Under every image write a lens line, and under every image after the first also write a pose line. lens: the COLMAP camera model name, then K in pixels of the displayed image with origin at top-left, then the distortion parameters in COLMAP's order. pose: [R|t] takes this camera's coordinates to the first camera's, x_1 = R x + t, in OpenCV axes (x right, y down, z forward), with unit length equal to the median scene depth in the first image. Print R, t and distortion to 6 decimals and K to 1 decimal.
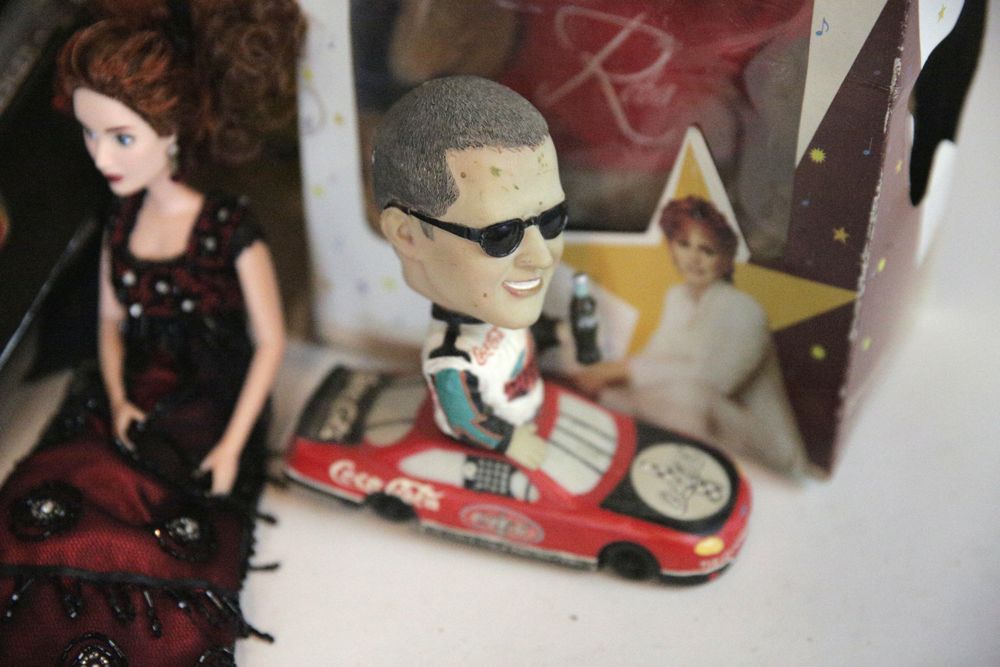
lens RADIAL K [[1741.4, 0, 480.9], [0, 1741.4, 344.5], [0, 0, 1]] dist [0.116963, 0.000000]
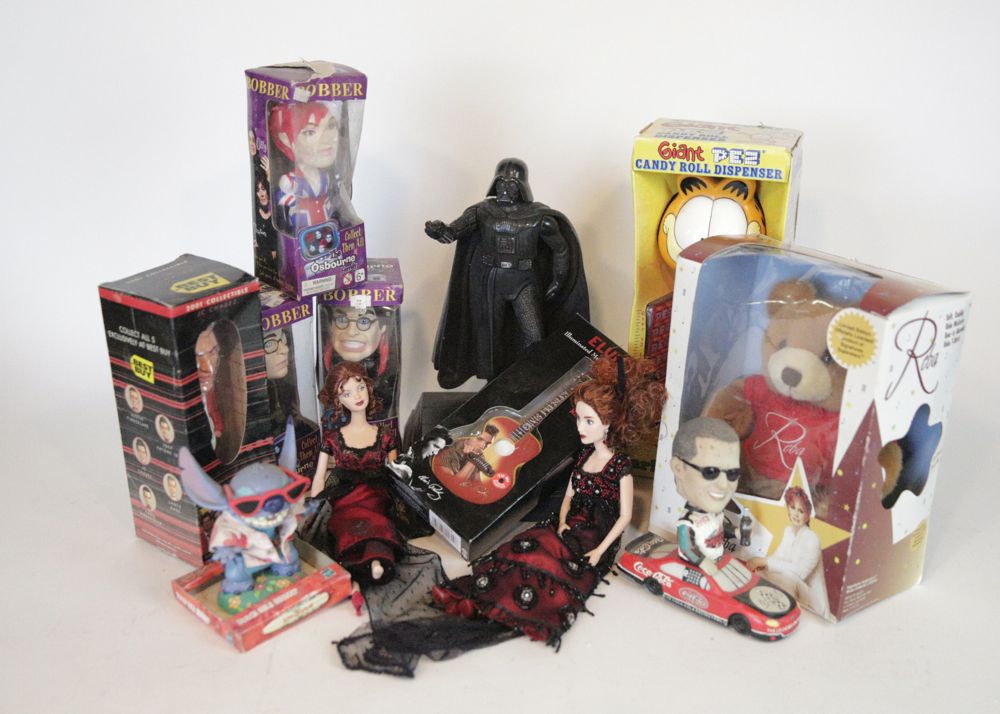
lens RADIAL K [[1114.5, 0, 503.0], [0, 1114.5, 351.9], [0, 0, 1]] dist [-0.015655, 0.000000]
pose [[0.921988, 0.181742, -0.341919, 0.241866], [-0.279153, 0.923912, -0.261648, 0.272189], [0.268351, 0.336684, 0.902569, -0.621633]]
